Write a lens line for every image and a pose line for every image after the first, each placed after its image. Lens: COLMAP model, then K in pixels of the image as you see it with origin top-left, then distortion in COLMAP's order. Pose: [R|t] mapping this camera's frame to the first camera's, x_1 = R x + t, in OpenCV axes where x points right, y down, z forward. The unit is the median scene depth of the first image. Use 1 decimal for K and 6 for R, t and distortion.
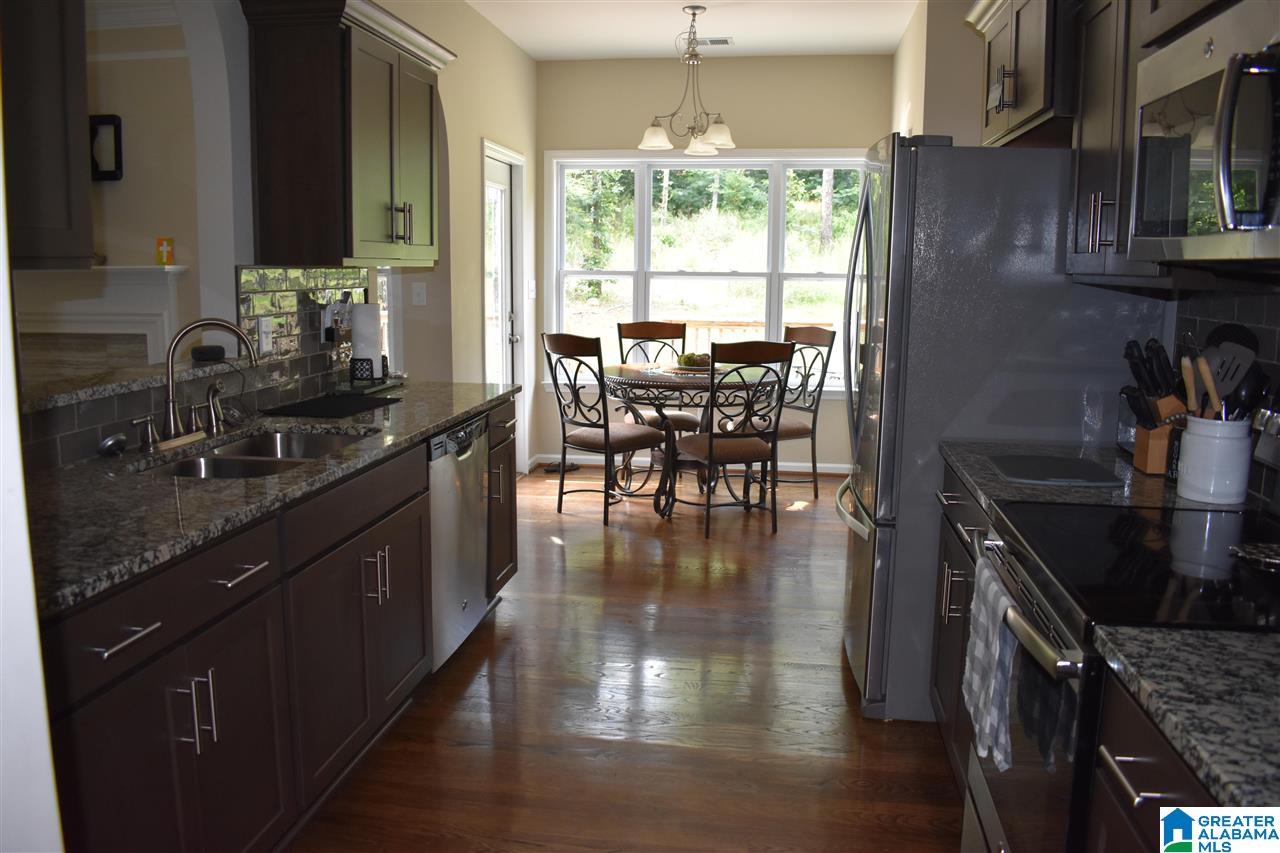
lens RADIAL K [[1019.0, 0, 639.6], [0, 1019.0, 423.2], [0, 0, 1]] dist [-0.087540, -0.000547]
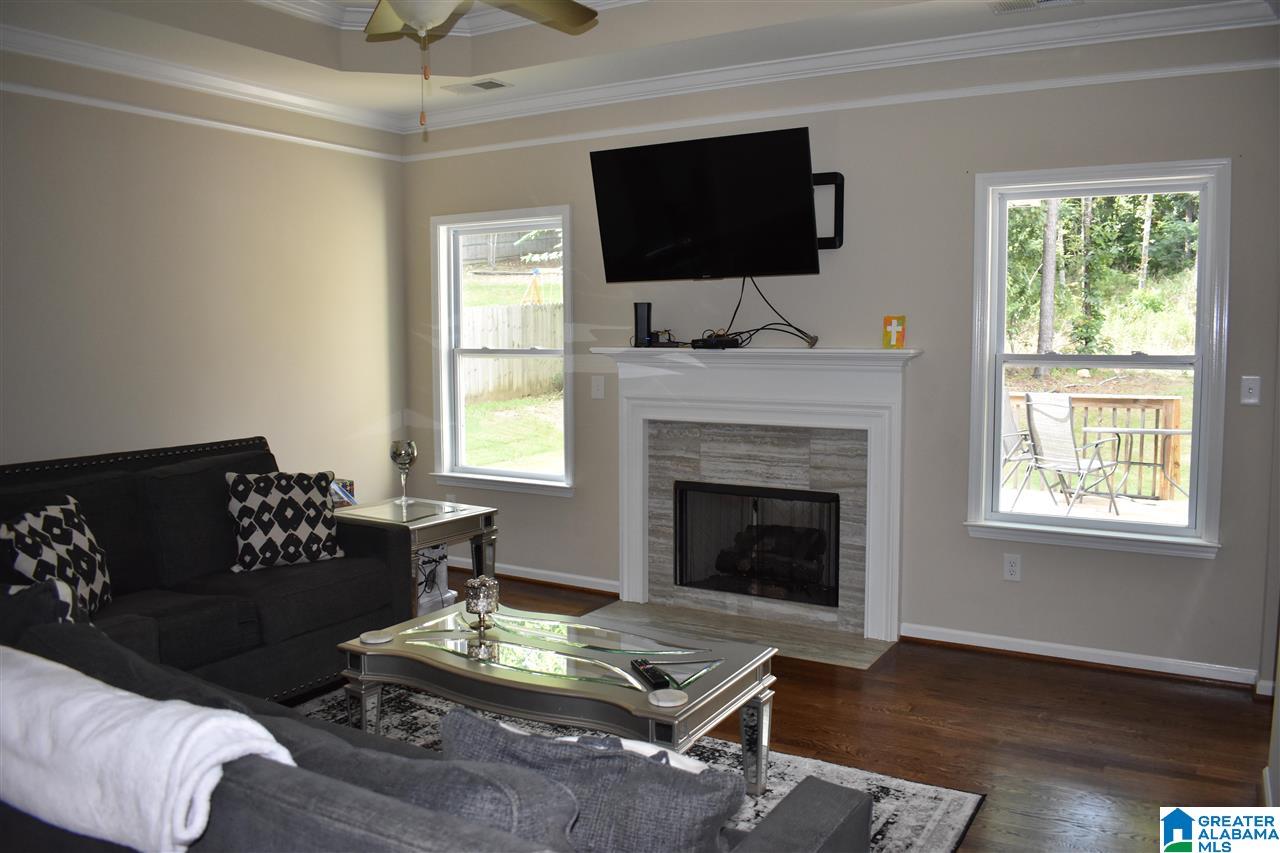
lens RADIAL K [[1019.0, 0, 639.2], [0, 1019.0, 426.6], [0, 0, 1]] dist [-0.087540, -0.000547]
pose [[0.930780, 0.024080, -0.364786, -0.363539], [-0.045645, 0.997675, -0.050609, -0.040405], [0.362719, 0.063756, 0.929715, 0.137309]]
